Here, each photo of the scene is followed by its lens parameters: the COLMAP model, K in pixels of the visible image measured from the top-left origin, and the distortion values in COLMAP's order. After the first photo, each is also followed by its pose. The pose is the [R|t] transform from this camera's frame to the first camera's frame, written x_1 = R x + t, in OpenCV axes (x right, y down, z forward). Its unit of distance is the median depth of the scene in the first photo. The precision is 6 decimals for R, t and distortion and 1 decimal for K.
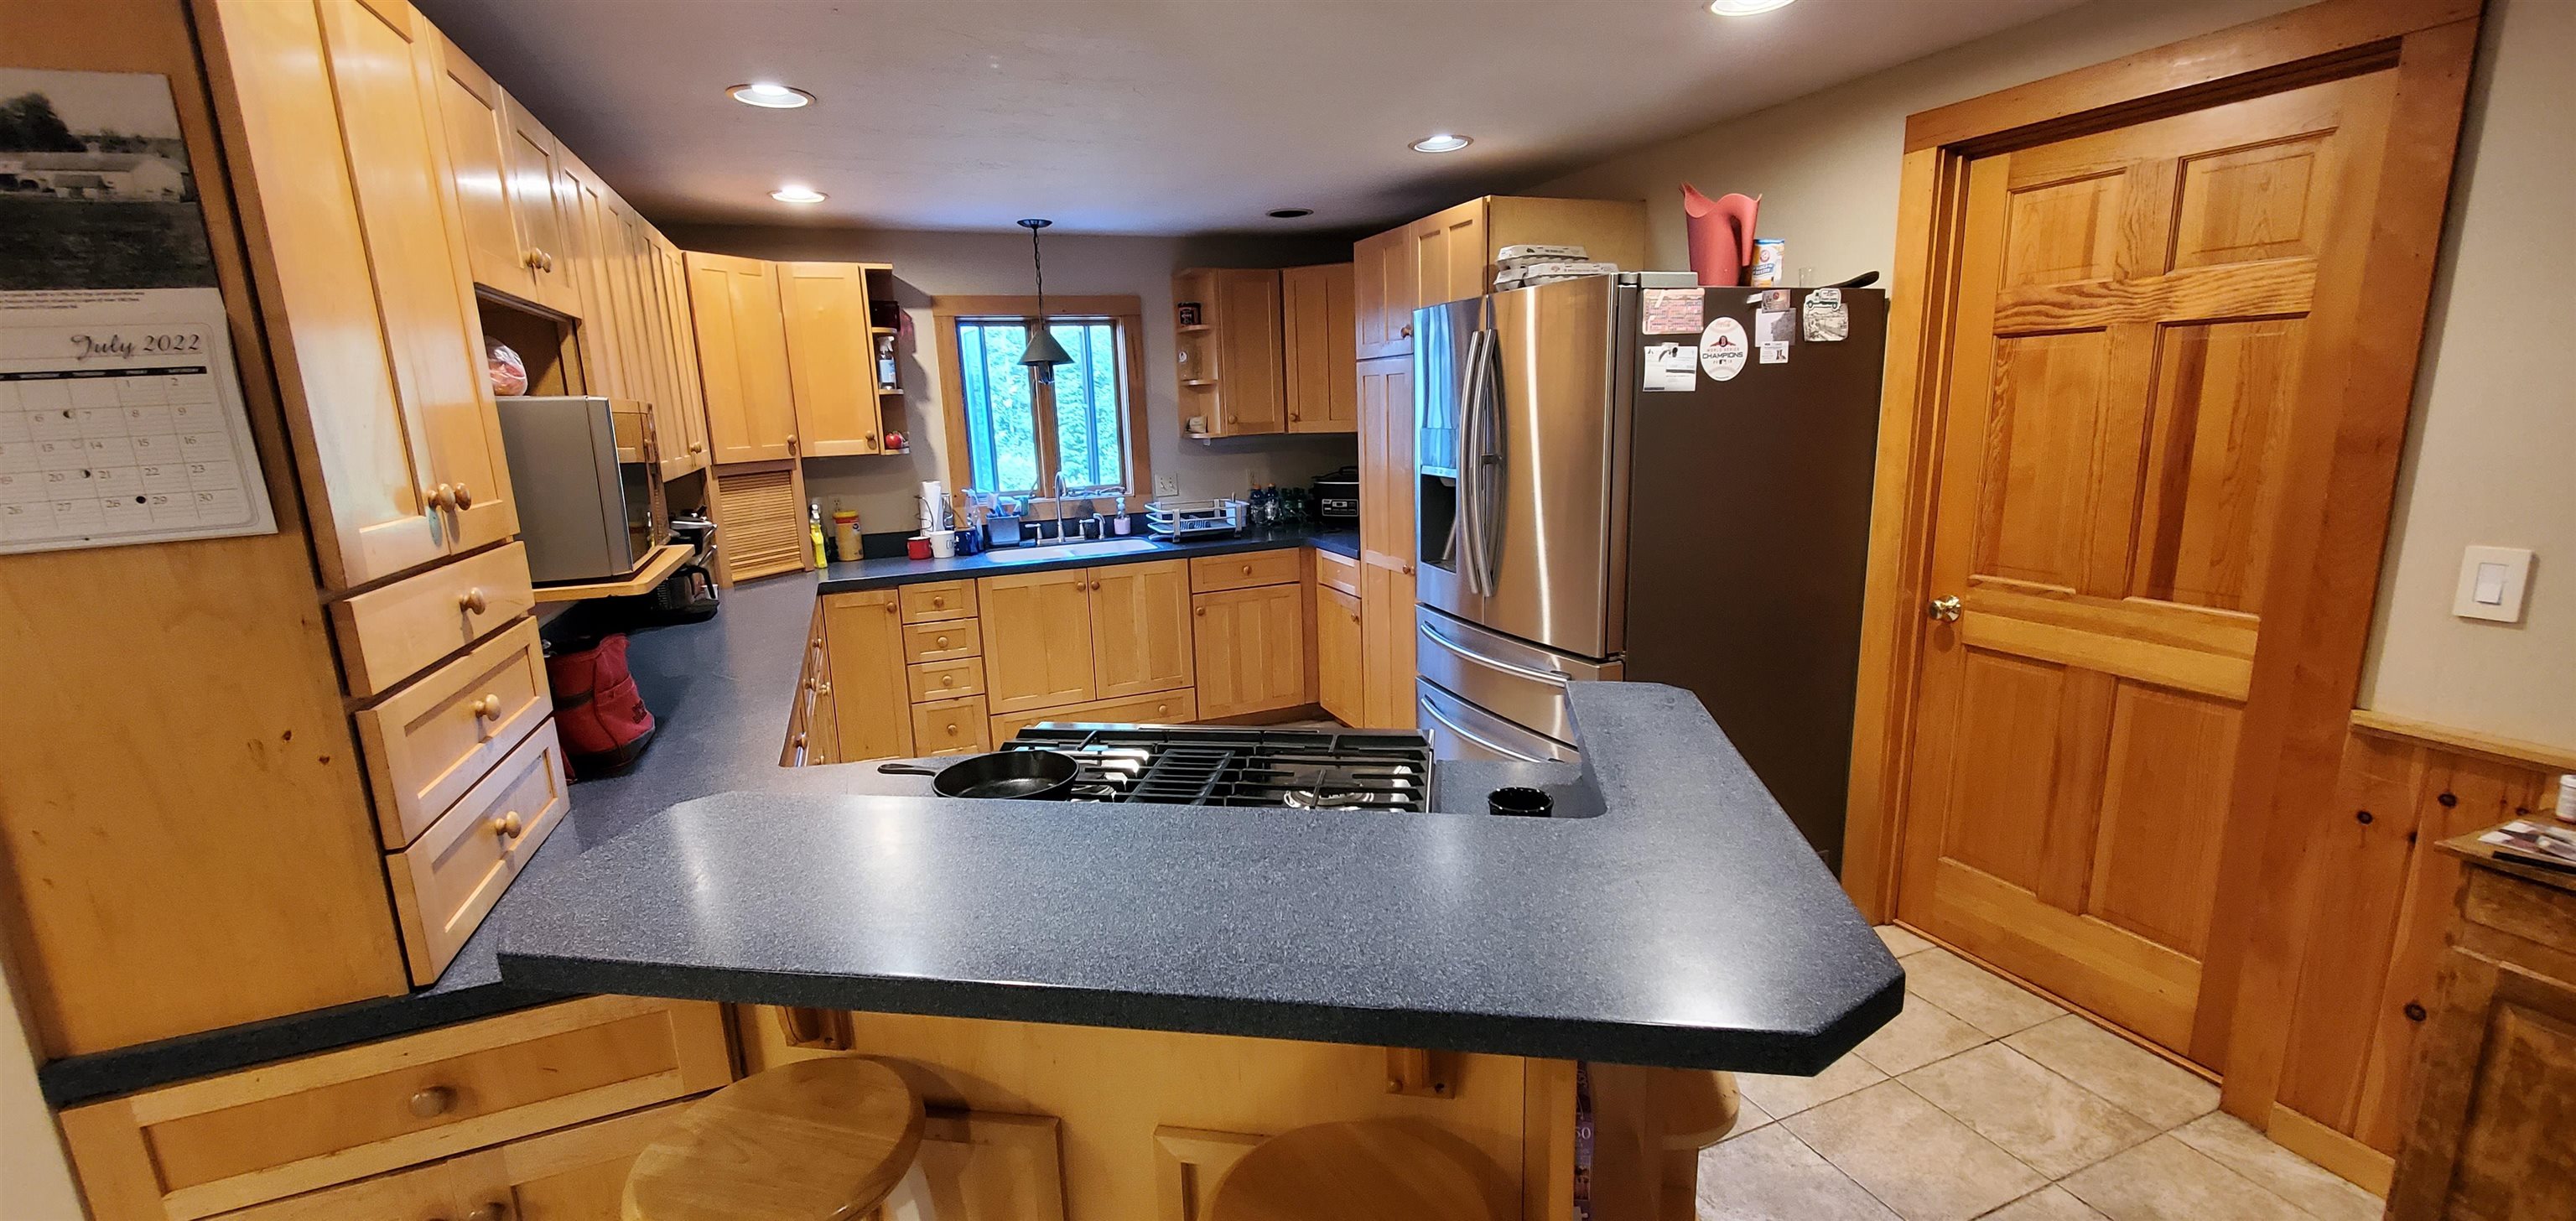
lens RADIAL K [[1030.2, 0, 1279.4], [0, 1030.2, 615.5], [0, 0, 1]] dist [0.001275, -0.000250]
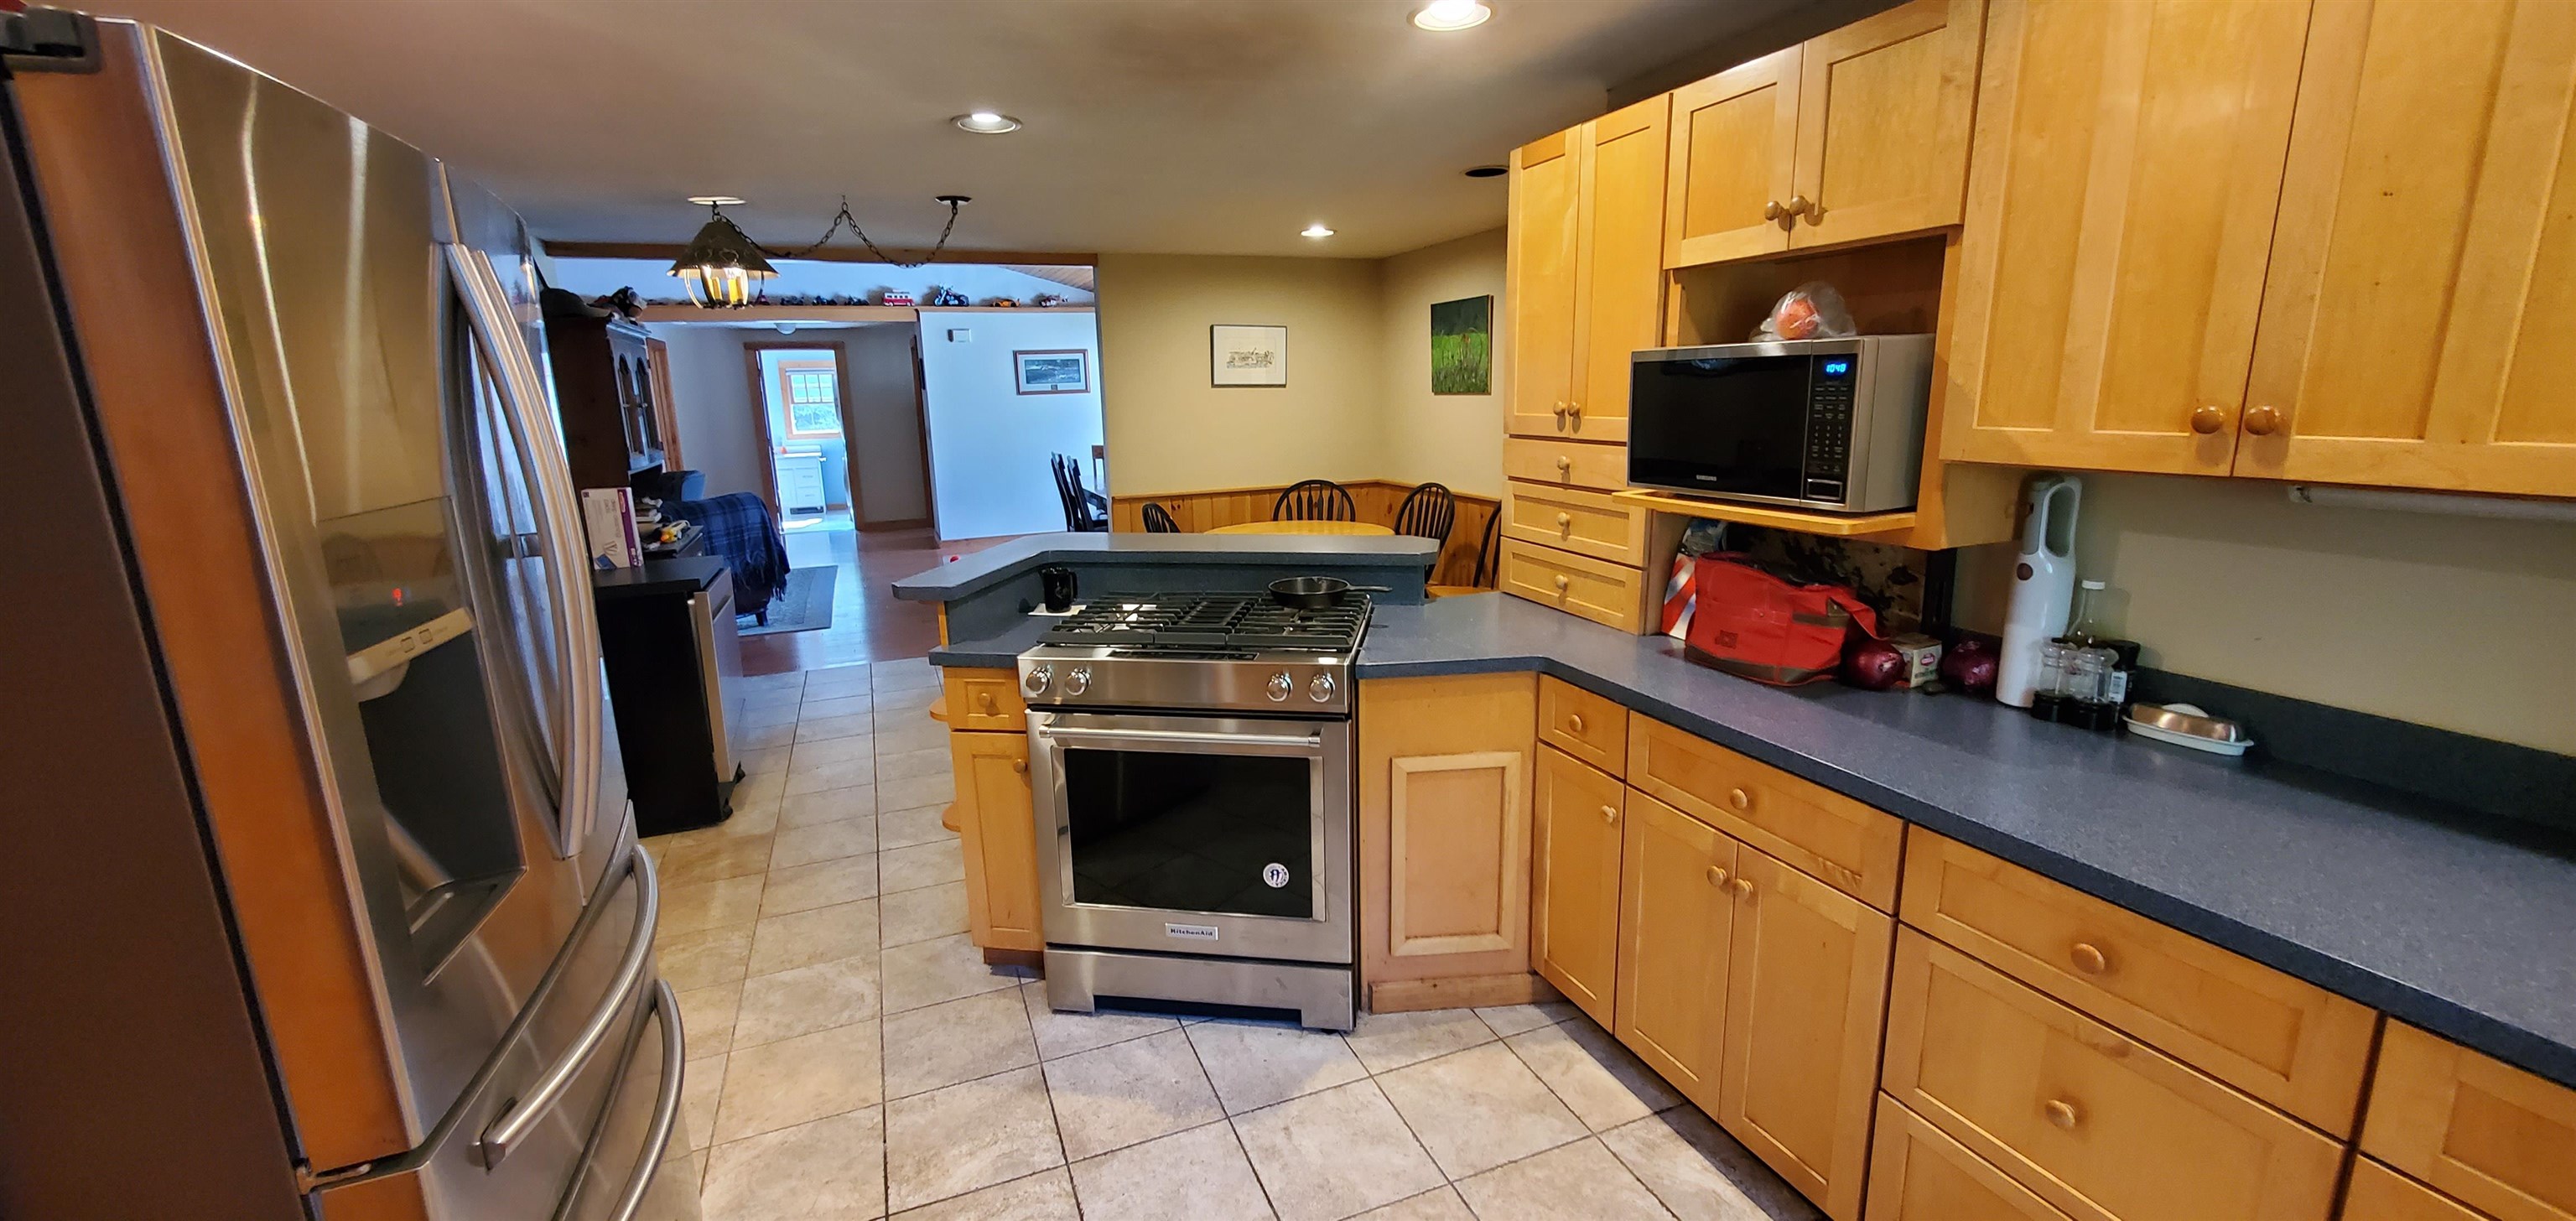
lens RADIAL K [[1026.2, 0, 1278.0], [0, 1026.2, 615.5], [0, 0, 1]] dist [0.011044, -0.007683]
pose [[-0.998066, 0.061164, 0.011128, -0.132885], [0.060292, 0.908674, 0.413131, -0.314991], [0.015157, 0.413002, -0.910604, 1.547456]]
